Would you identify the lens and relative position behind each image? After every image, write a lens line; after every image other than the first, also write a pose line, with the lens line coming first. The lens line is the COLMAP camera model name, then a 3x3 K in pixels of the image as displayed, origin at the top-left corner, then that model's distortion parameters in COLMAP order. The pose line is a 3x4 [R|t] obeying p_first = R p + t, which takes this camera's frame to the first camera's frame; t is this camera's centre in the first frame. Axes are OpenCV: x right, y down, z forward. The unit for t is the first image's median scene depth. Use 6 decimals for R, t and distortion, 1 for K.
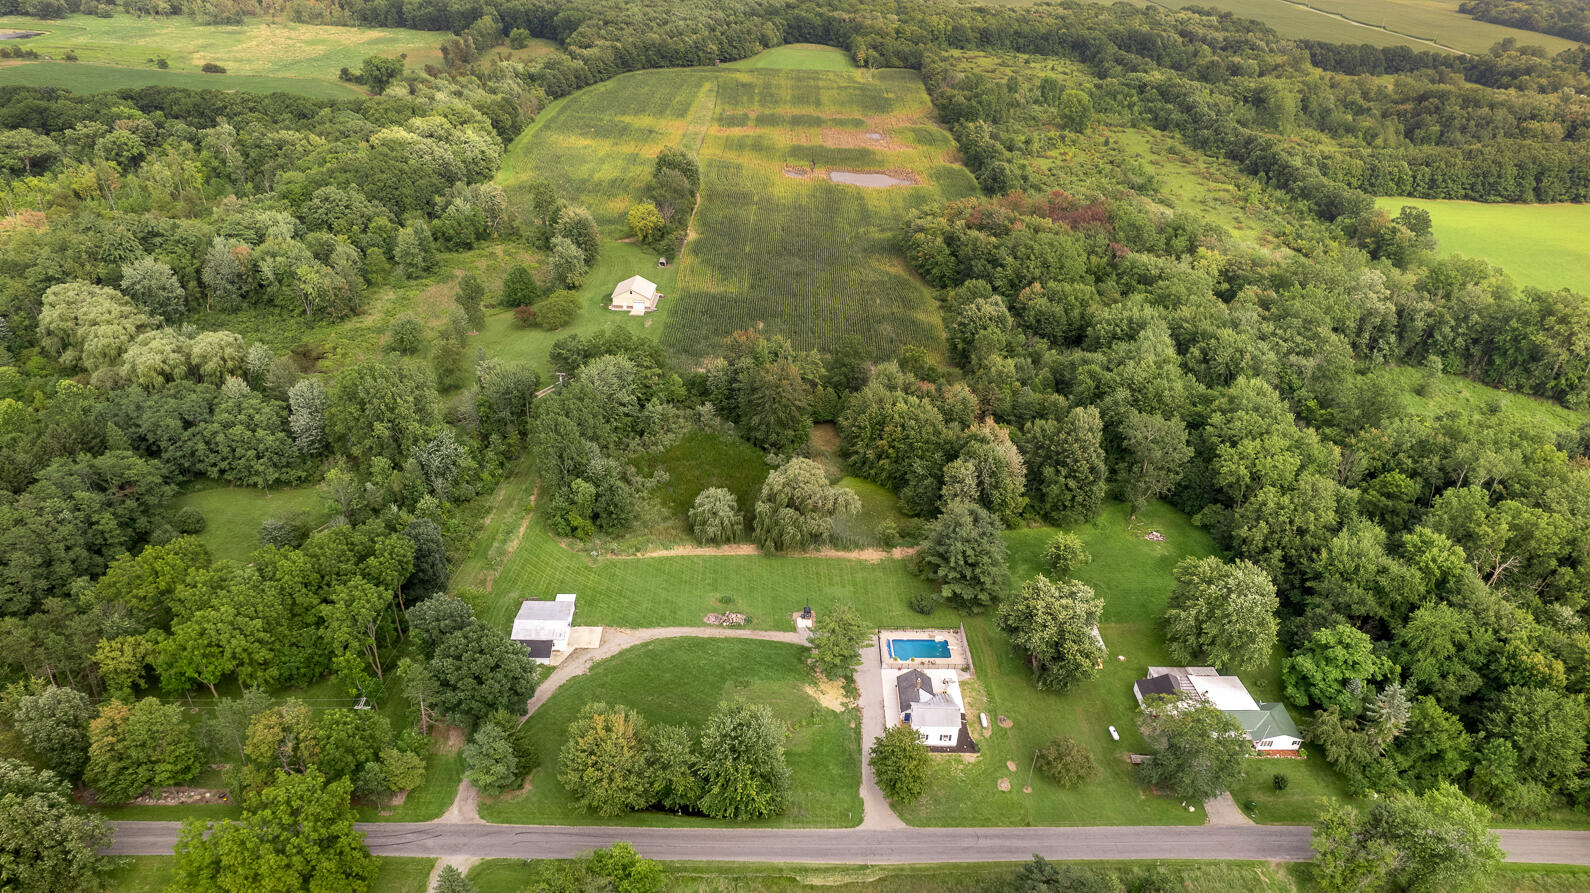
lens RADIAL K [[1018.9, 0, 795.0], [0, 1018.9, 446.5], [0, 0, 1]] dist [-0.079318, 0.076278]
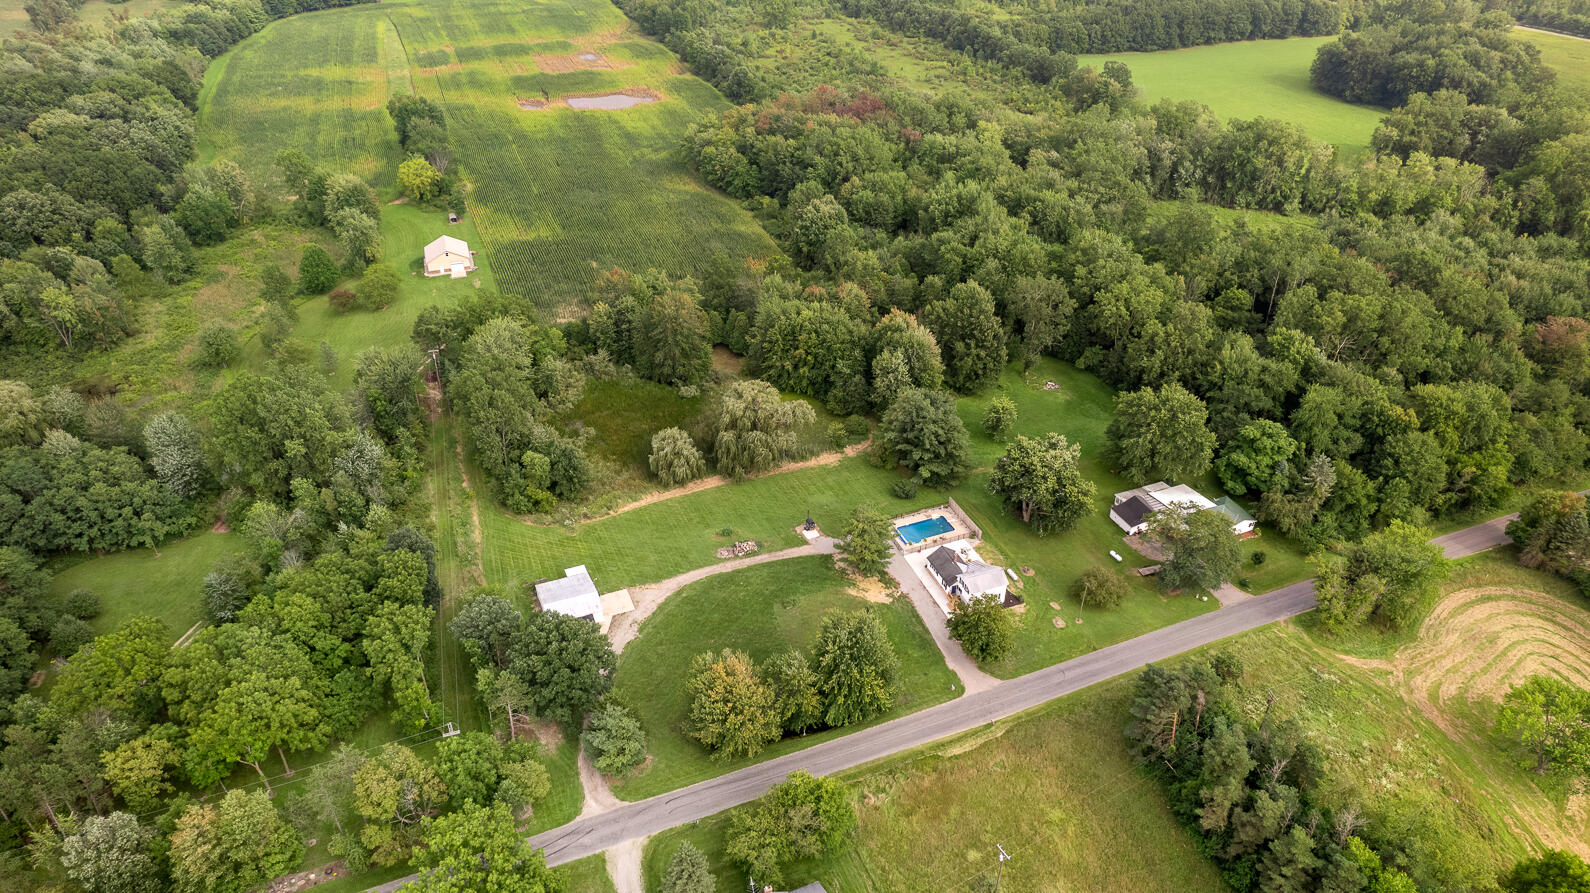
lens RADIAL K [[1018.9, 0, 795.0], [0, 1018.9, 446.5], [0, 0, 1]] dist [-0.079318, 0.076278]
pose [[0.932336, -0.224836, 0.283192, -0.239865], [0.201922, 0.973422, 0.108060, -0.023362], [-0.299961, -0.043565, 0.952956, 0.024132]]
